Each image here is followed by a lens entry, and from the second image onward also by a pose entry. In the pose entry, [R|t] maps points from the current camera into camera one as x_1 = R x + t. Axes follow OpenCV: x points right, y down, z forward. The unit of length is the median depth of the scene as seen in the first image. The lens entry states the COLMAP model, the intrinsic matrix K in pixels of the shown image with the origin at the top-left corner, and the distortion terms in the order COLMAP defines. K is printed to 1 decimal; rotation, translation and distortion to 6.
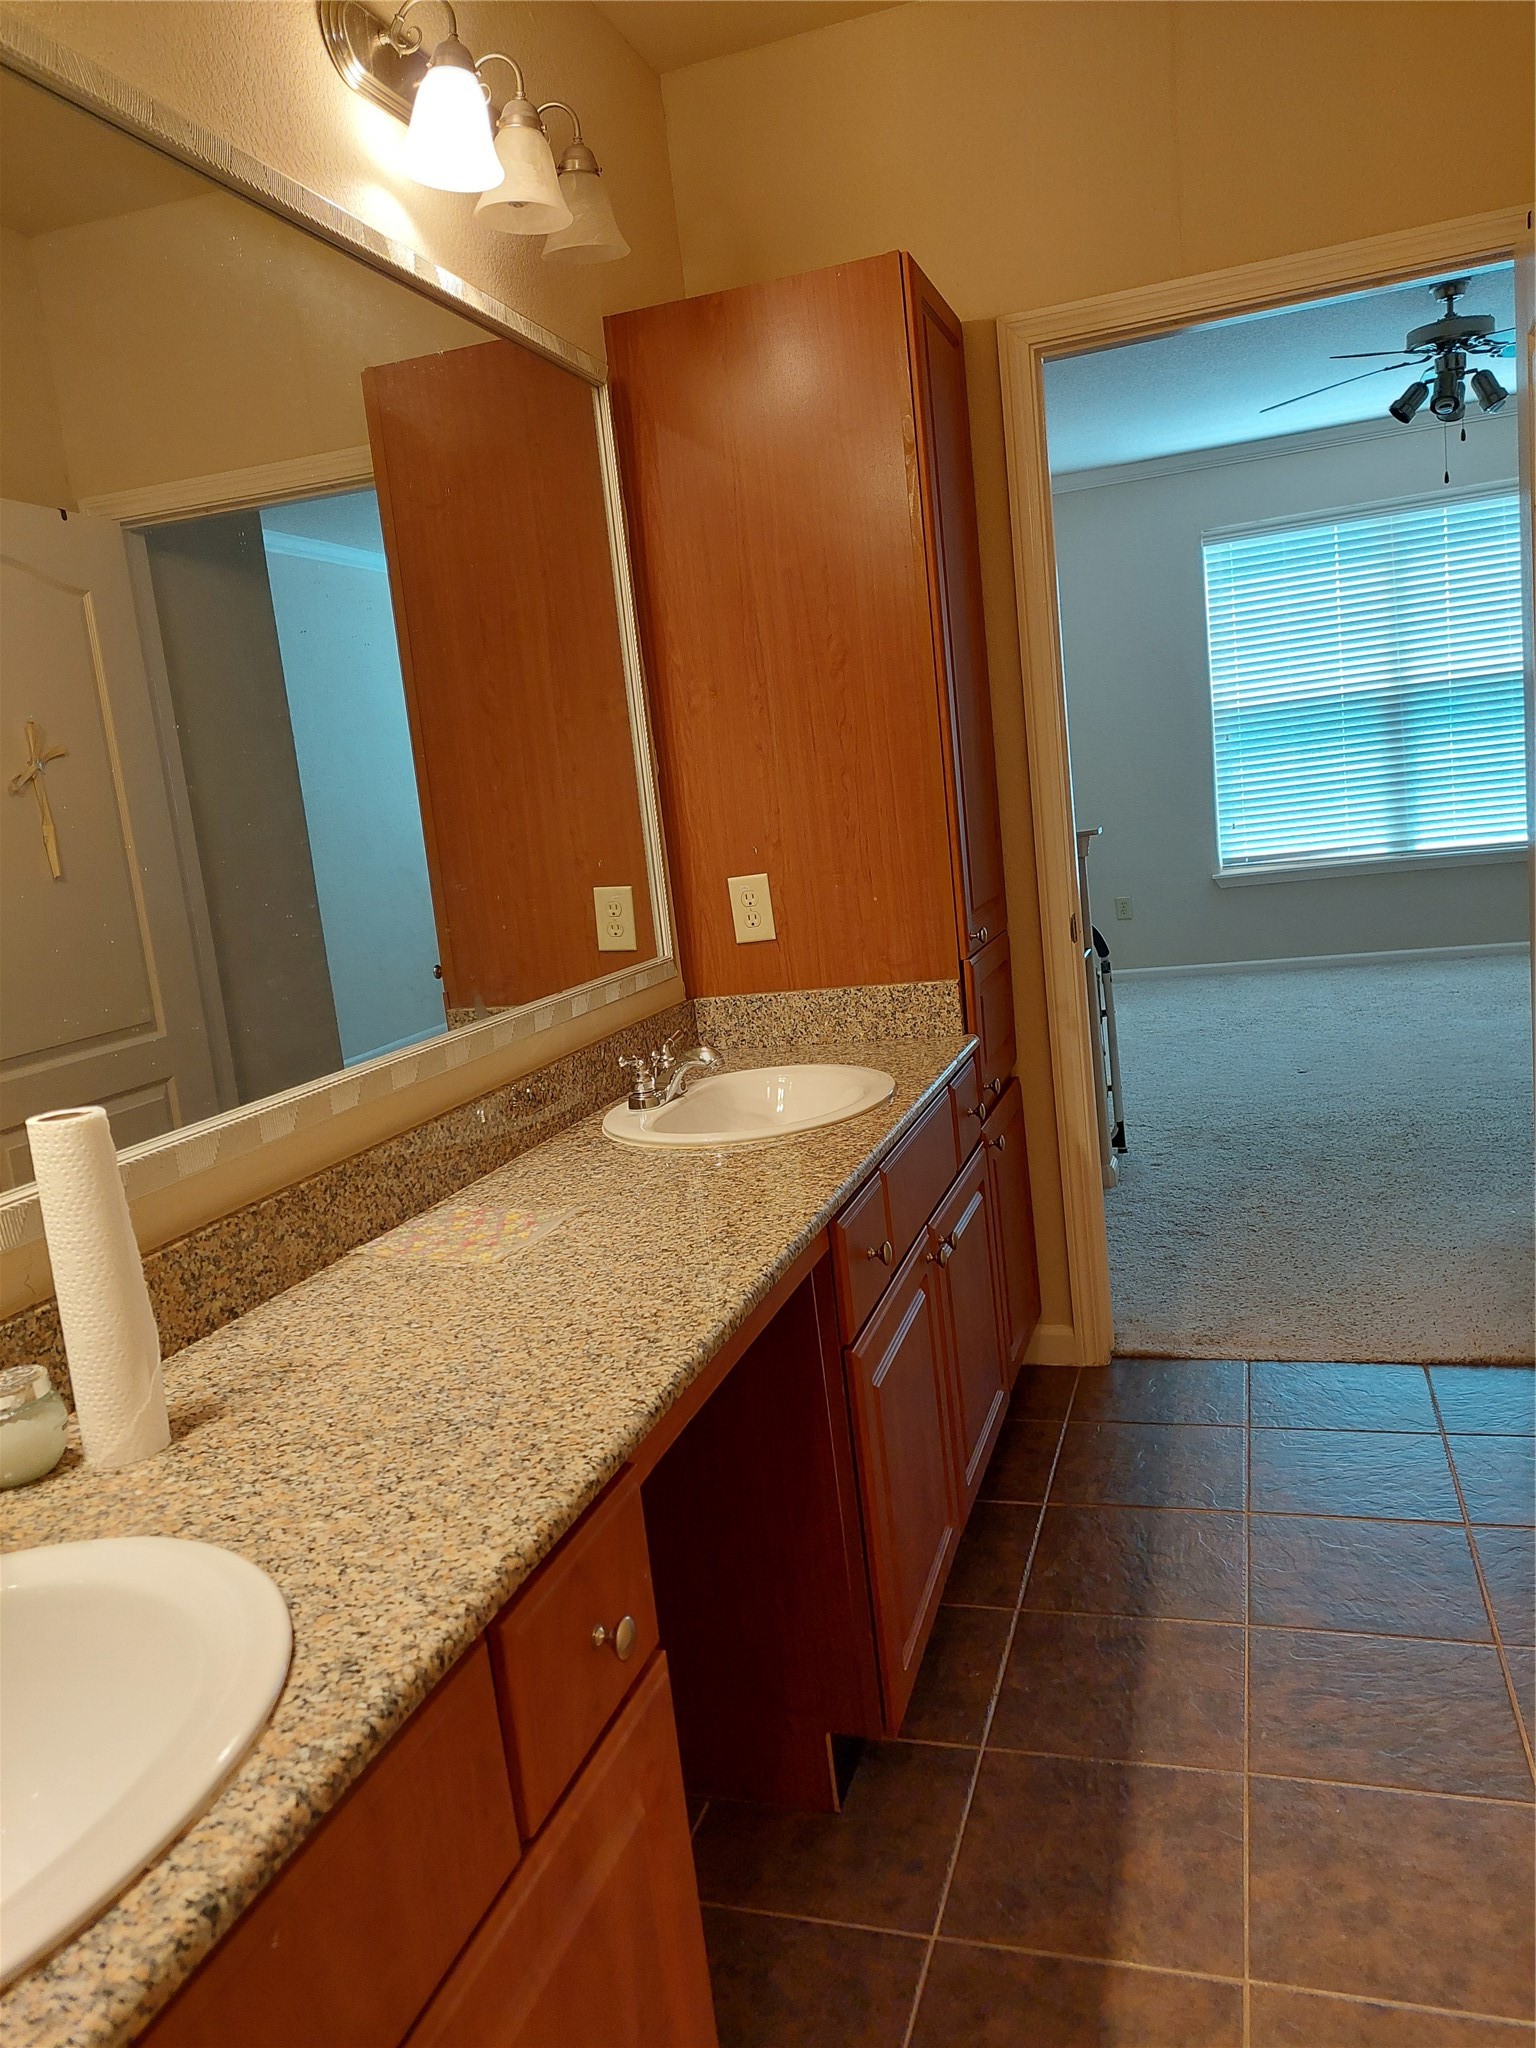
lens RADIAL K [[1501.3, 0, 762.6], [0, 1501.3, 1030.0], [0, 0, 1]] dist [0.069319, -0.061811]
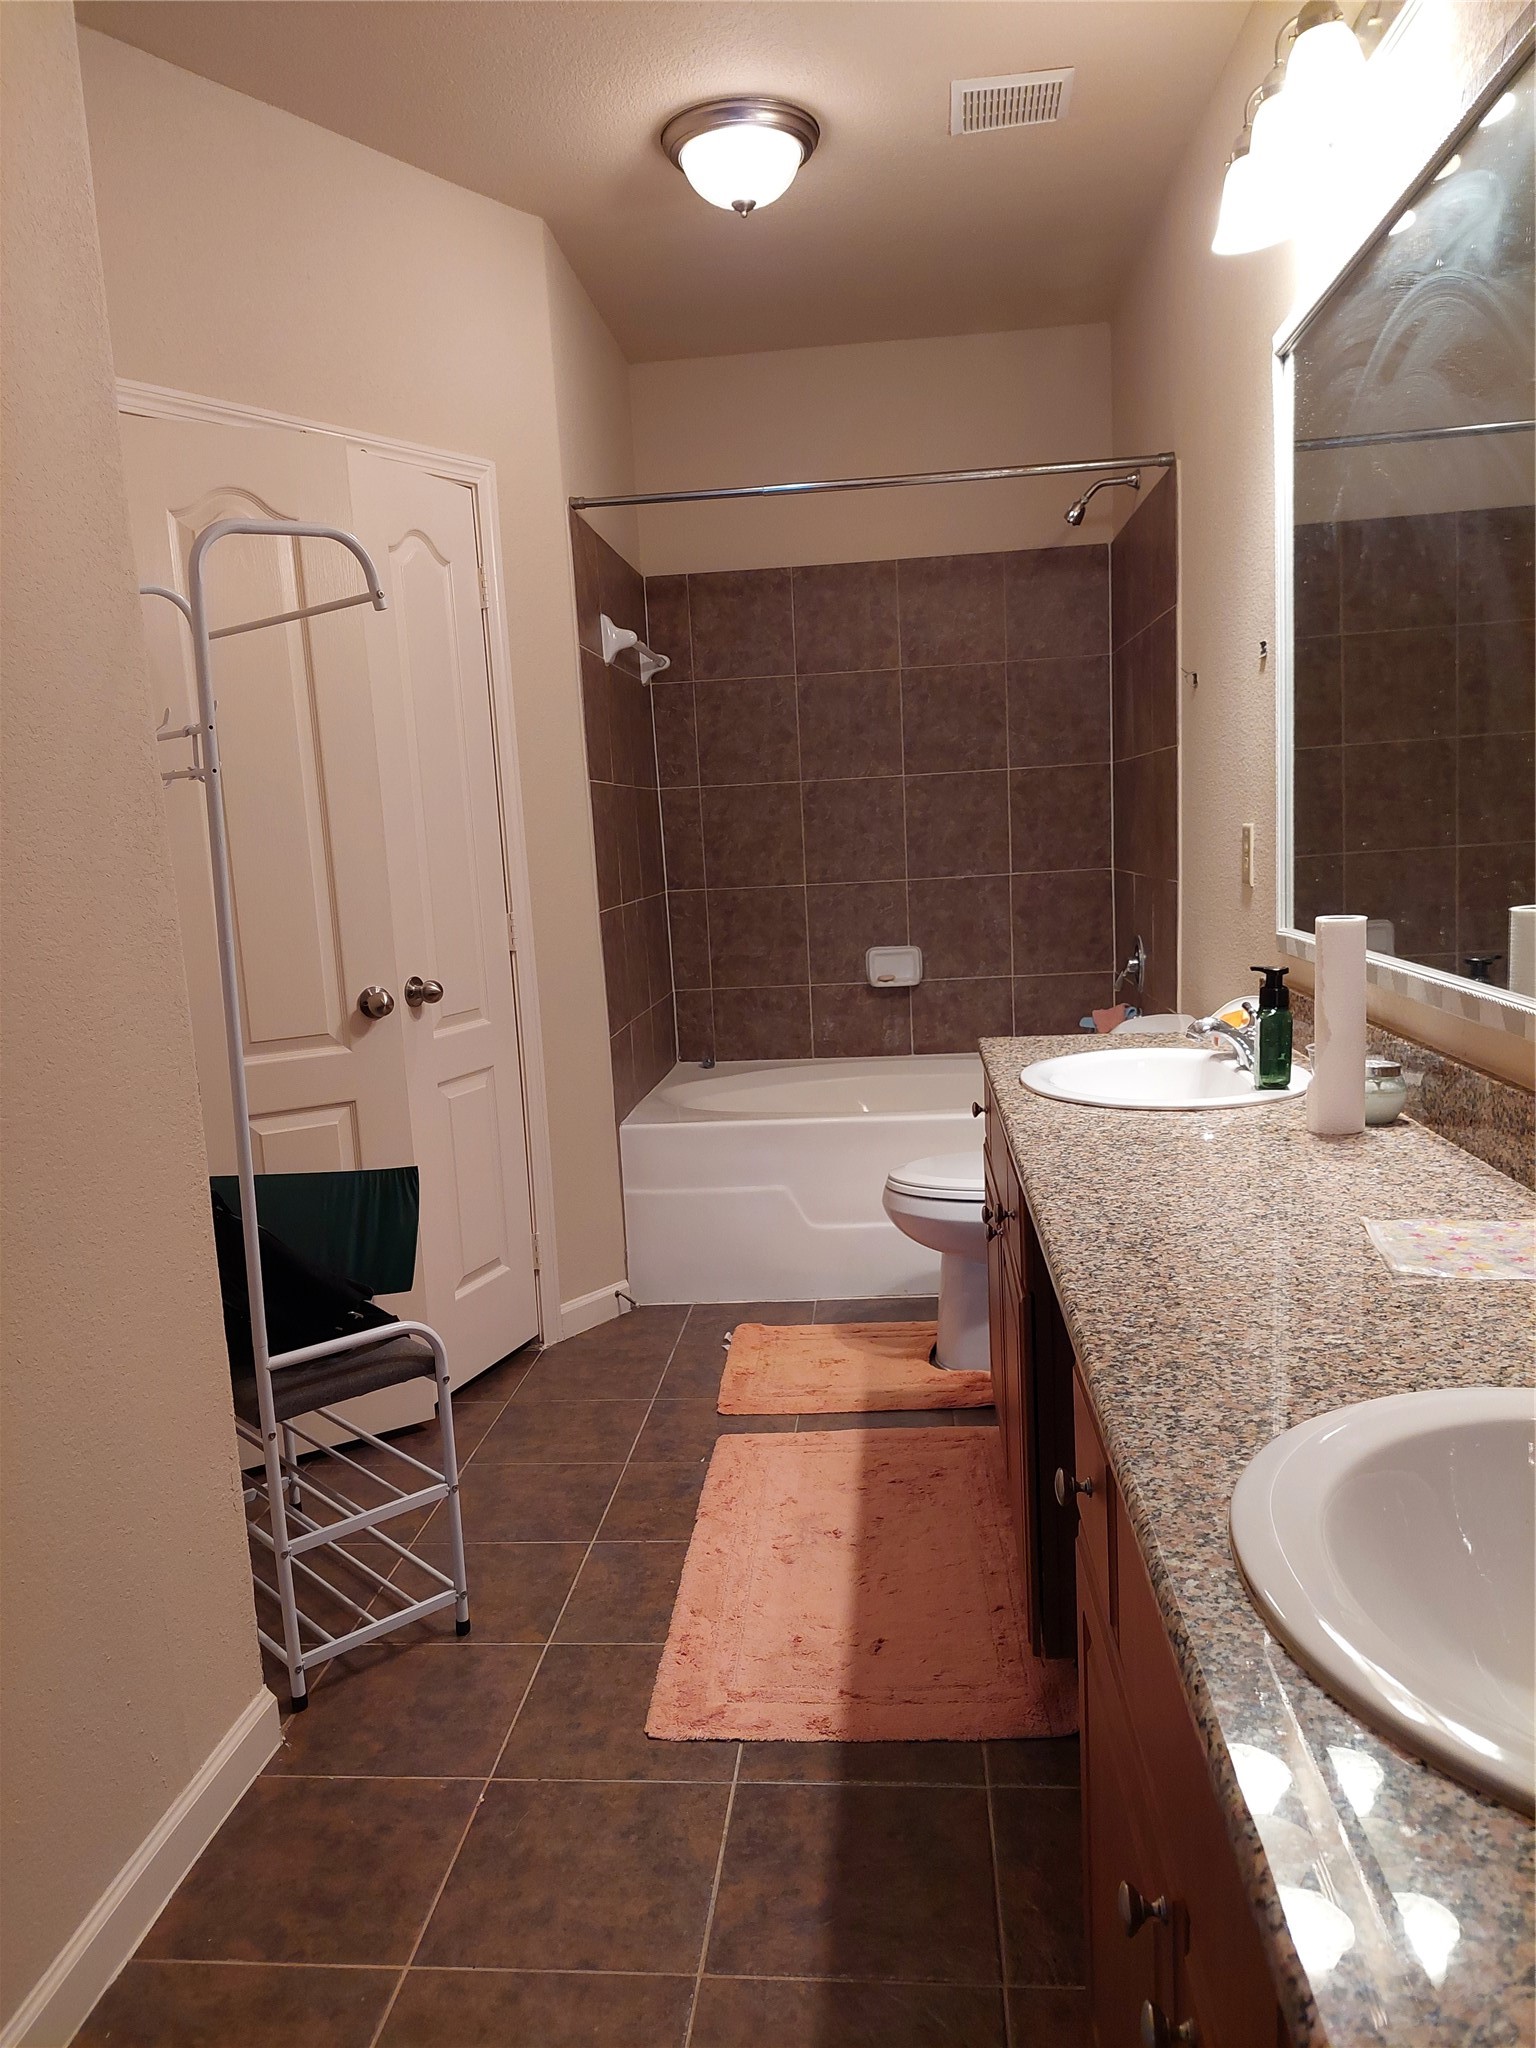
lens RADIAL K [[1501.3, 0, 769.5], [0, 1501.3, 1025.5], [0, 0, 1]] dist [0.069319, -0.061811]
pose [[-0.964472, 0.186013, -0.187597, 0.343416], [0.123486, 0.945173, 0.302325, -0.301429], [0.233547, 0.268418, -0.934563, 1.804959]]
